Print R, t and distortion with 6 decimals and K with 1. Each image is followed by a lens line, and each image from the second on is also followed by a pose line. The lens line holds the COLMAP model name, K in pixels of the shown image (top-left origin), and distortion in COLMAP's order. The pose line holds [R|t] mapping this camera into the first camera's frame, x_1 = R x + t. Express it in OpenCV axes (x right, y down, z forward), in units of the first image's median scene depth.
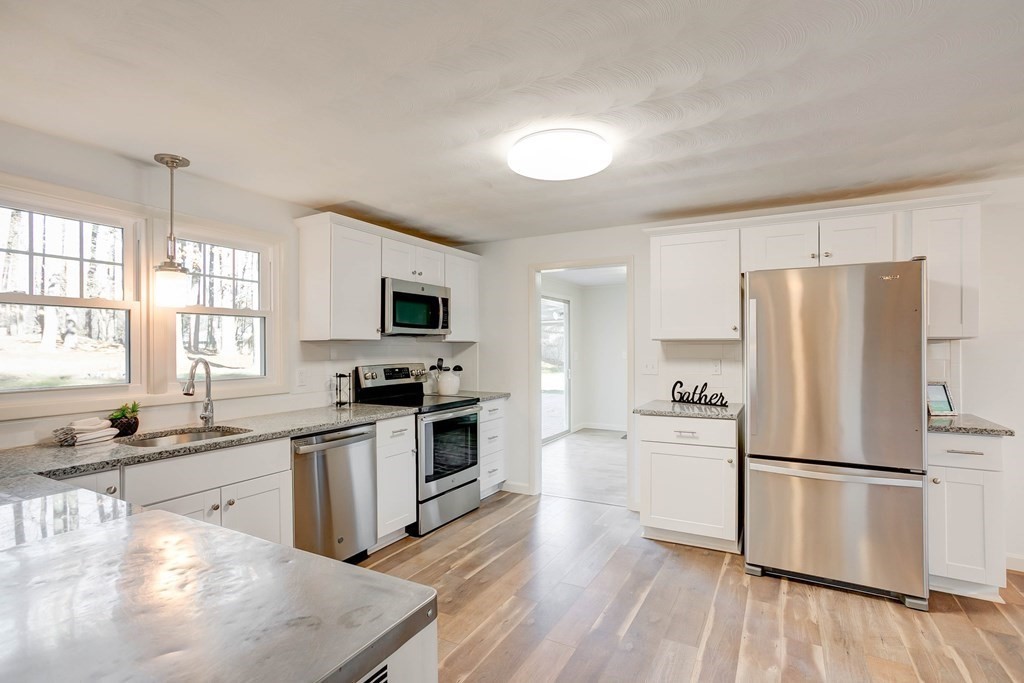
lens RADIAL K [[514.7, 0, 512.0], [0, 514.7, 341.5], [0, 0, 1]] dist [-0.004105, 0.020554]
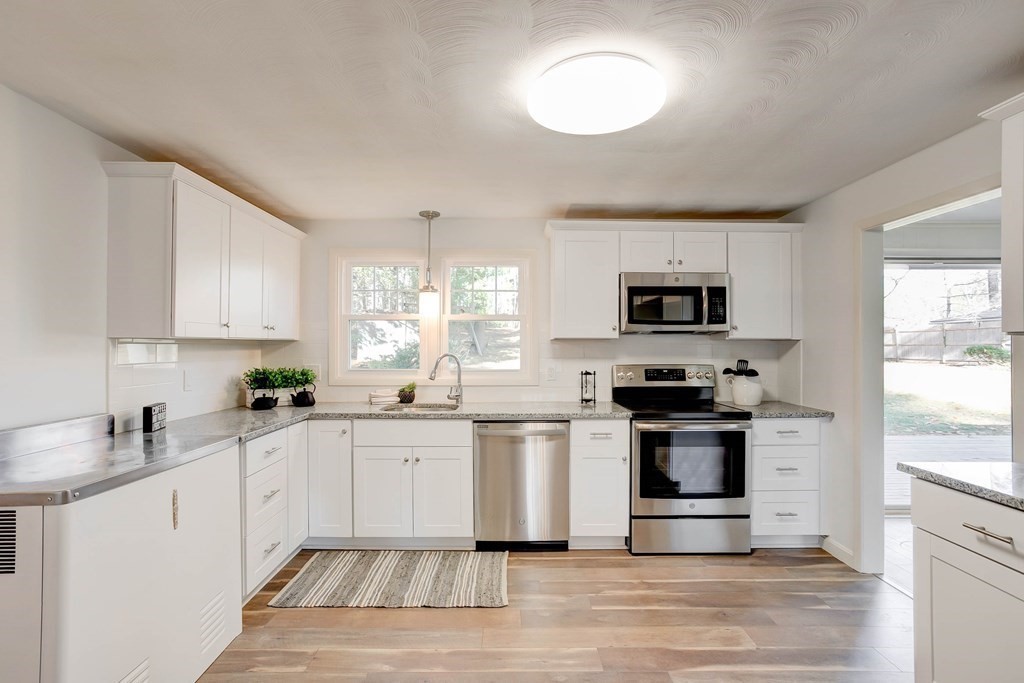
lens RADIAL K [[508.5, 0, 512.0], [0, 508.5, 341.5], [0, 0, 1]] dist [-0.033558, 0.019309]
pose [[0.483900, -0.002691, -0.875119, 0.477209], [0.007132, 0.999974, 0.000869, 0.000479], [0.875094, -0.006661, 0.483907, 0.366091]]
